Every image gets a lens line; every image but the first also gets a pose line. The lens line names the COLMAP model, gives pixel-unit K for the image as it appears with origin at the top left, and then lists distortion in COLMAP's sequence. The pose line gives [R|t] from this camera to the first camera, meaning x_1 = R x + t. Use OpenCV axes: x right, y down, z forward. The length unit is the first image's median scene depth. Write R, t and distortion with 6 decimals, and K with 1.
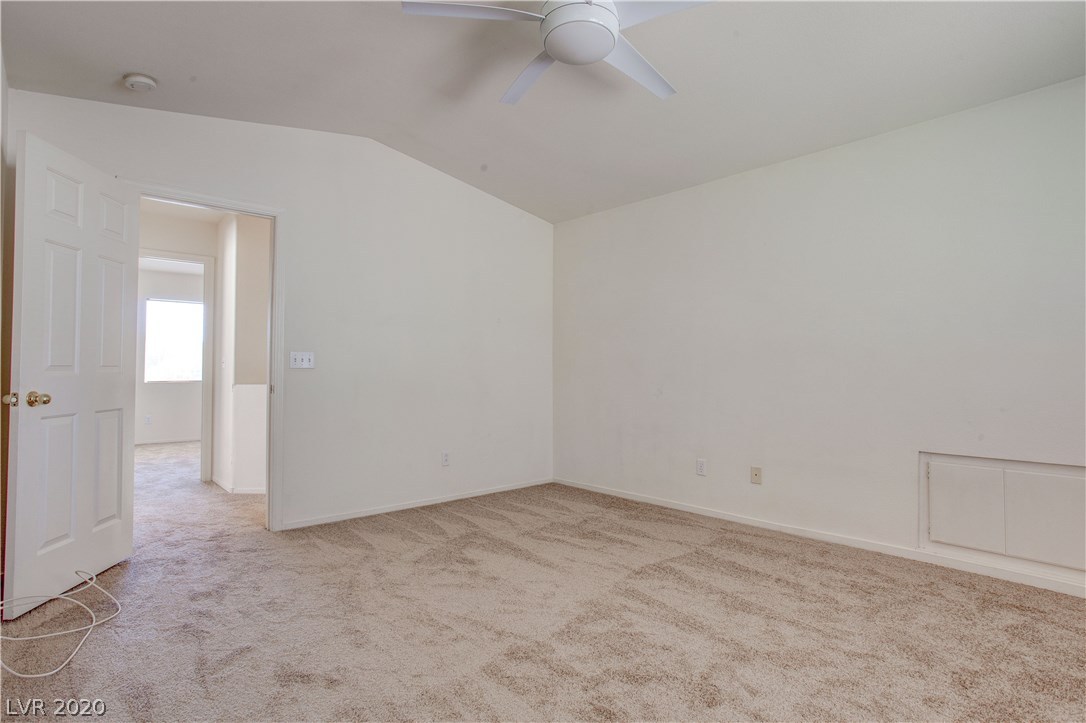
lens RADIAL K [[534.3, 0, 542.2], [0, 534.3, 362.5], [0, 0, 1]] dist [-0.018107, 0.003136]
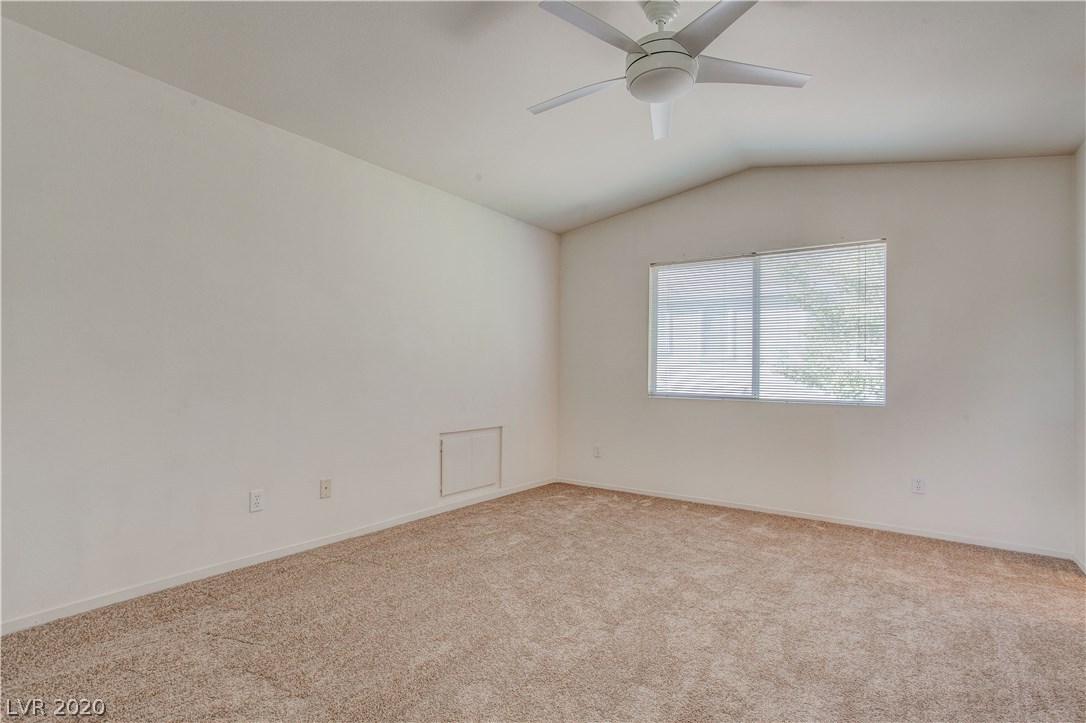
lens RADIAL K [[534.3, 0, 542.5], [0, 534.3, 366.0], [0, 0, 1]] dist [-0.018107, 0.003136]
pose [[-0.209692, 0.010011, 0.977716, -0.558374], [-0.029559, 0.999426, -0.016572, 0.009774], [-0.977321, -0.032375, -0.209275, 0.847594]]
